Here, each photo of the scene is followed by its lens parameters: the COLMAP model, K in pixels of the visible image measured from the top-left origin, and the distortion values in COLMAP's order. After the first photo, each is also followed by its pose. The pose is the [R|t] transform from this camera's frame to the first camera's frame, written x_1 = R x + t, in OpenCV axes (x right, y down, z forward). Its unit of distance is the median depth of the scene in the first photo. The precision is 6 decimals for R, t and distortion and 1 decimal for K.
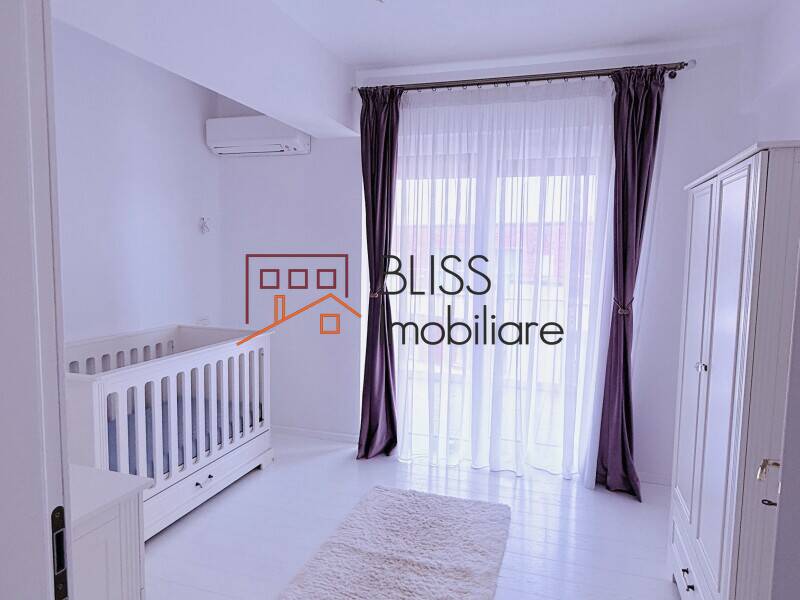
lens RADIAL K [[522.5, 0, 400.0], [0, 522.5, 300.0], [0, 0, 1]] dist [-0.040442, 0.000076]
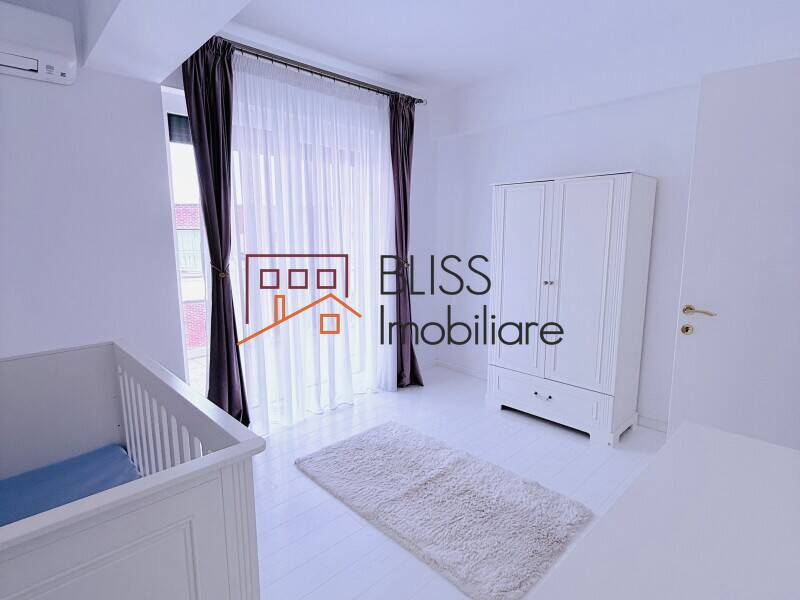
lens RADIAL K [[426.7, 0, 400.0], [0, 426.7, 300.0], [0, 0, 1]] dist [0.003126, -0.000100]
pose [[0.463905, -0.165197, 0.870346, -0.630802], [0.077305, 0.986260, 0.145994, -0.061449], [-0.882506, -0.000446, 0.470302, 0.427548]]
